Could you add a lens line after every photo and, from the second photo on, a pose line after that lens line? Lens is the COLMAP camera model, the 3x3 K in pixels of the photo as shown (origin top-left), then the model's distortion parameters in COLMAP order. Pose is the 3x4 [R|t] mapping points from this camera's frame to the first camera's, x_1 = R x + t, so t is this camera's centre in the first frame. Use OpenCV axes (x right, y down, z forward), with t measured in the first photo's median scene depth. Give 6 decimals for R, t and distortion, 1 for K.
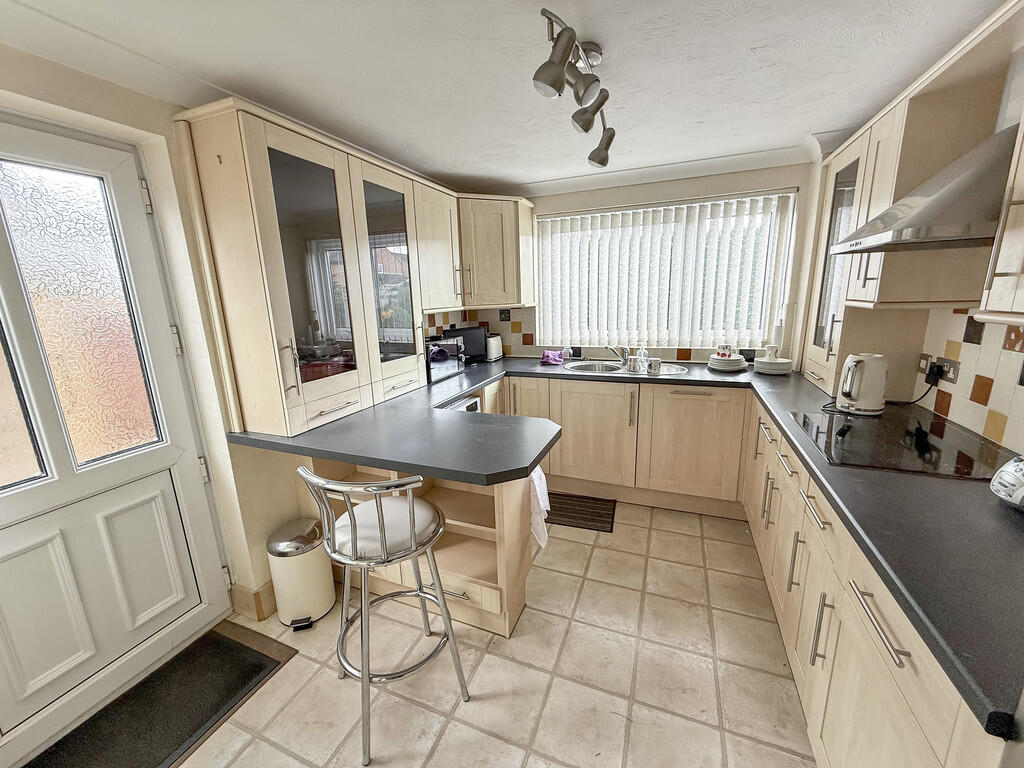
lens RADIAL K [[407.4, 0, 508.6], [0, 407.4, 386.1], [0, 0, 1]] dist [0.000910, -0.000034]
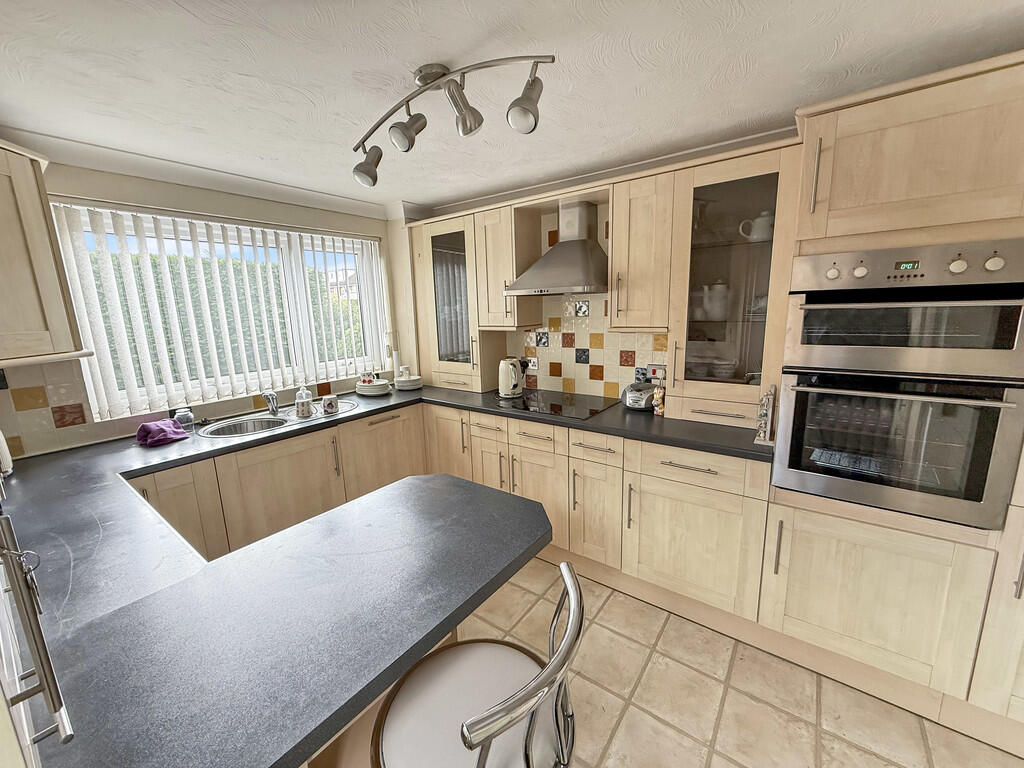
lens RADIAL K [[407.4, 0, 508.6], [0, 407.4, 386.1], [0, 0, 1]] dist [0.000910, -0.000034]
pose [[0.254464, -0.162426, 0.953345, -0.433367], [0.236246, 0.966368, 0.101586, -0.094318], [-0.937782, 0.199374, 0.284278, 0.391159]]
